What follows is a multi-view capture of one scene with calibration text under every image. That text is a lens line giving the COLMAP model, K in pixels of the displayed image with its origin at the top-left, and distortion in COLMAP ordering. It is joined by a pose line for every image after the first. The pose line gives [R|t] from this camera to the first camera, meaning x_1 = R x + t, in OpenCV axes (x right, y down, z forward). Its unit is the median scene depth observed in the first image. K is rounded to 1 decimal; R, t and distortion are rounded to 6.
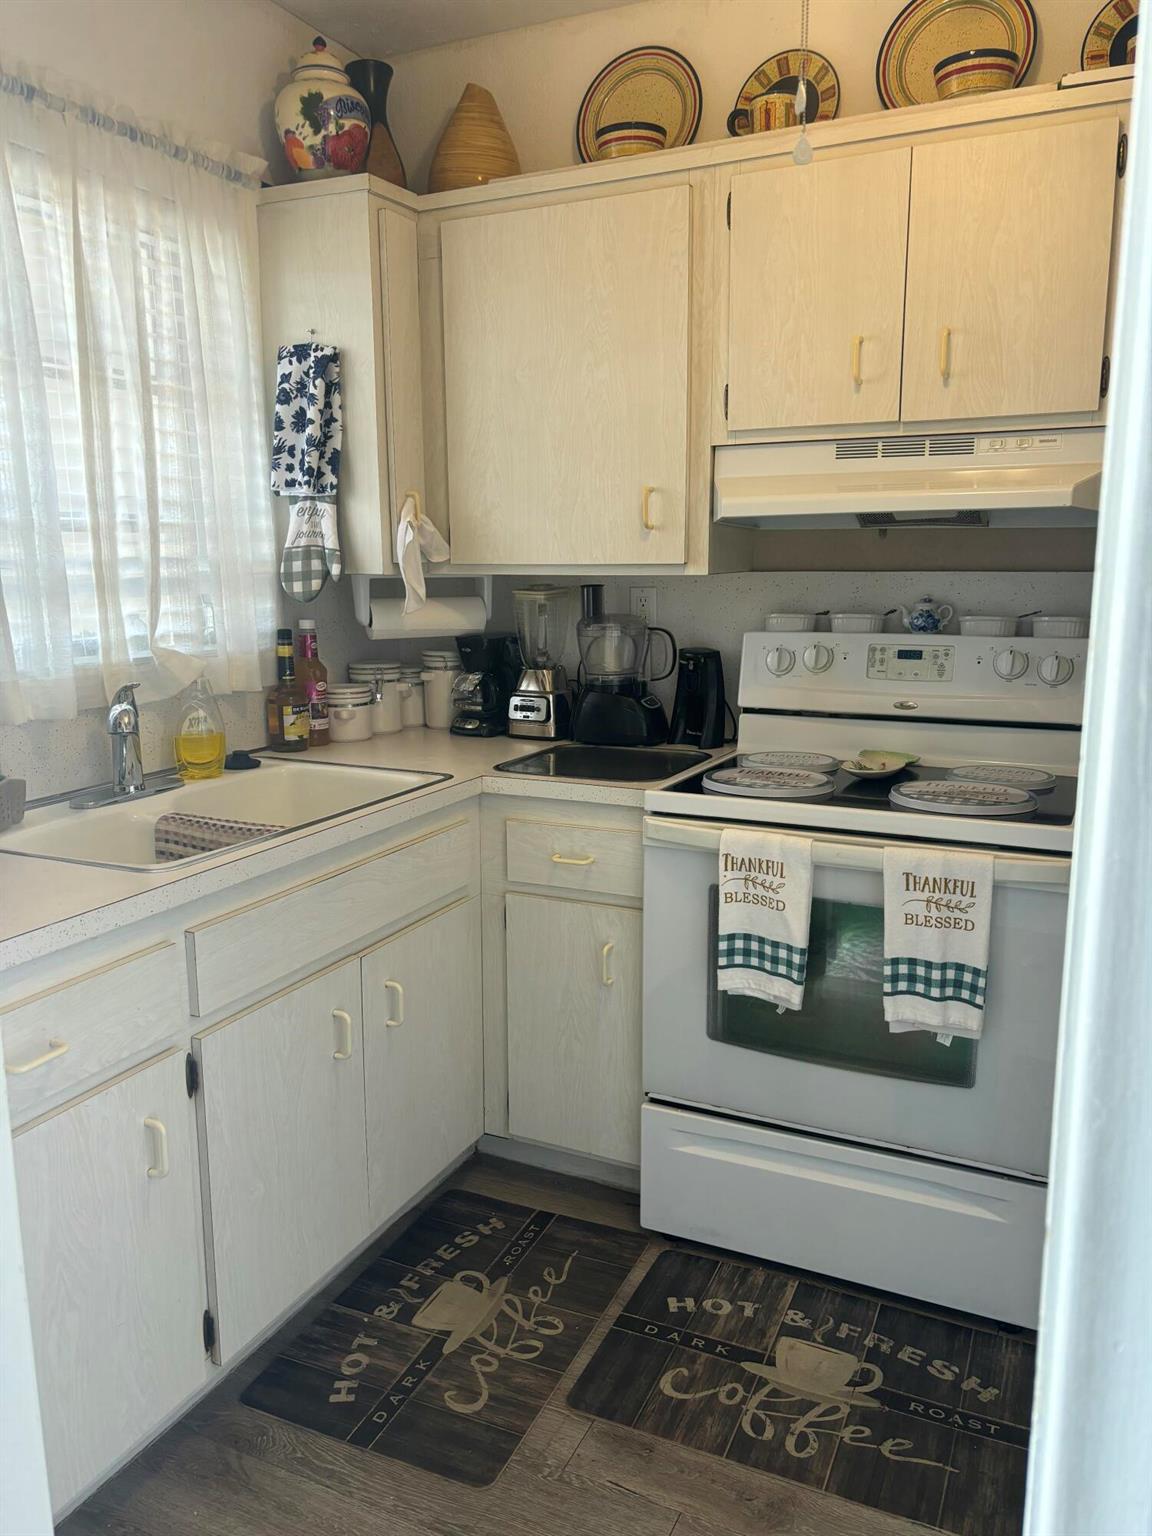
lens RADIAL K [[1148.7, 0, 576.0], [0, 1148.7, 768.0], [0, 0, 1]] dist [0.034849, -0.038720]
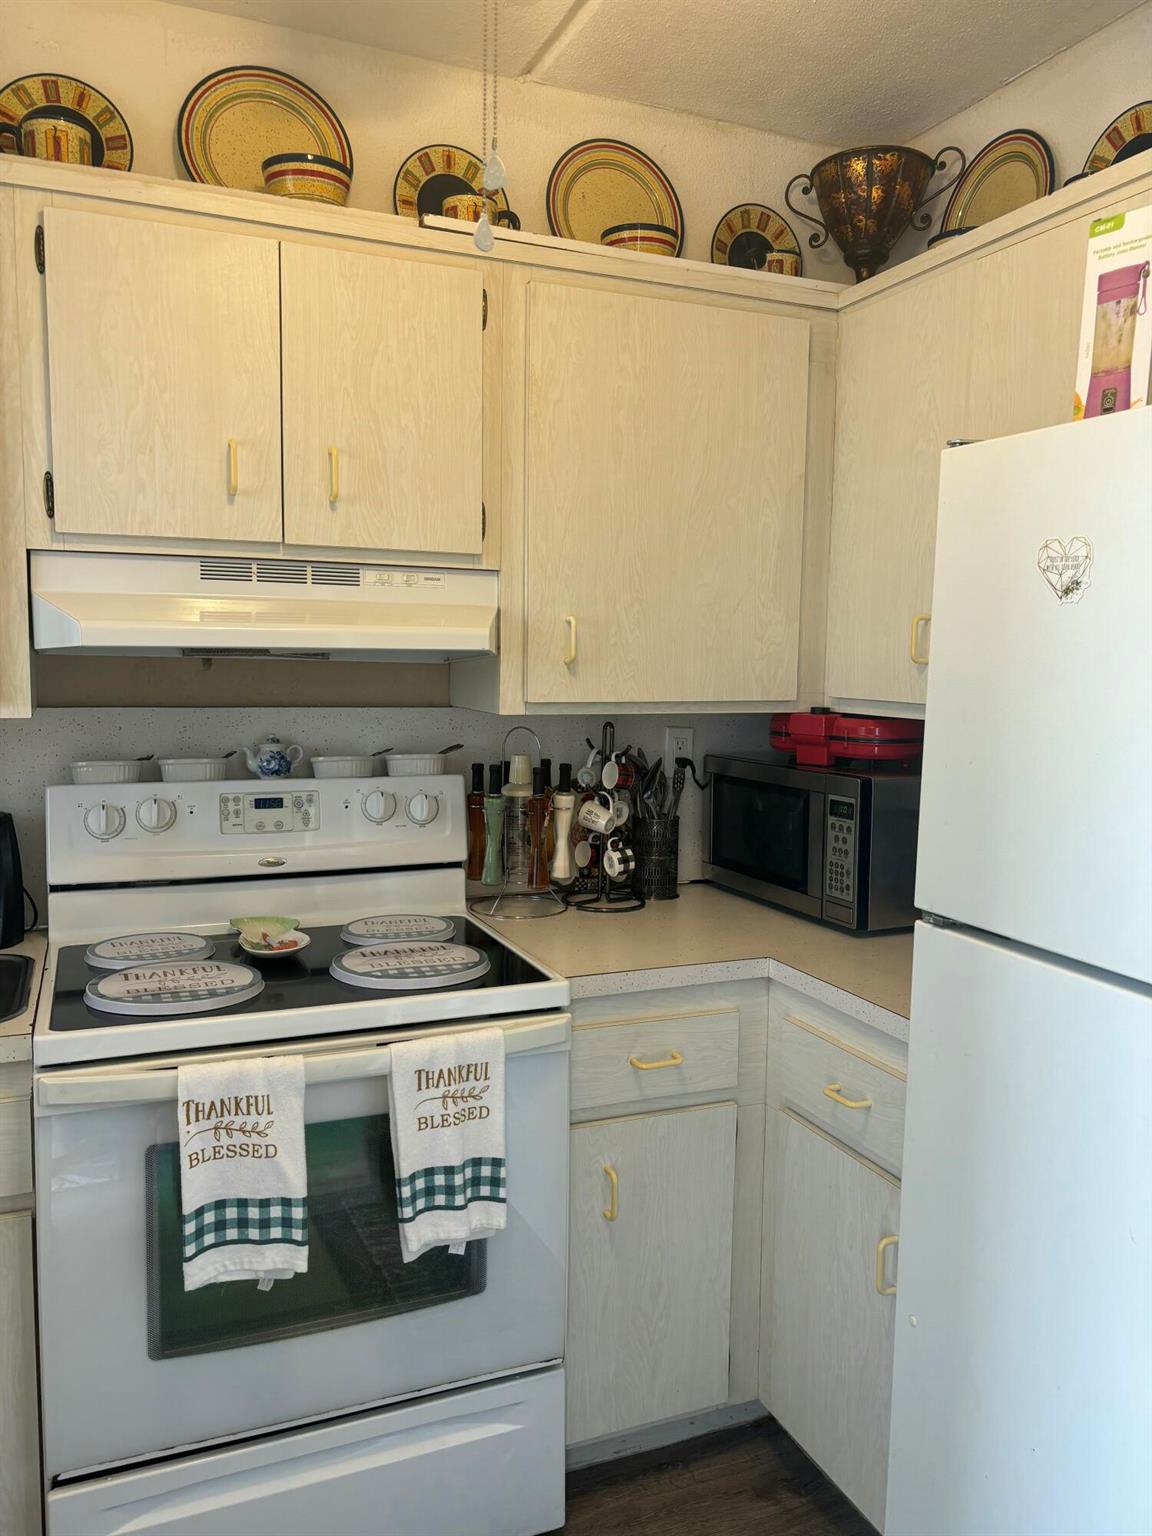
lens RADIAL K [[1148.7, 0, 576.0], [0, 1148.7, 768.0], [0, 0, 1]] dist [0.034849, -0.038720]
pose [[0.673665, -0.056327, 0.736887, -0.232289], [0.118033, 0.992493, -0.032041, -0.083423], [-0.729550, 0.108562, 0.675256, 0.288391]]
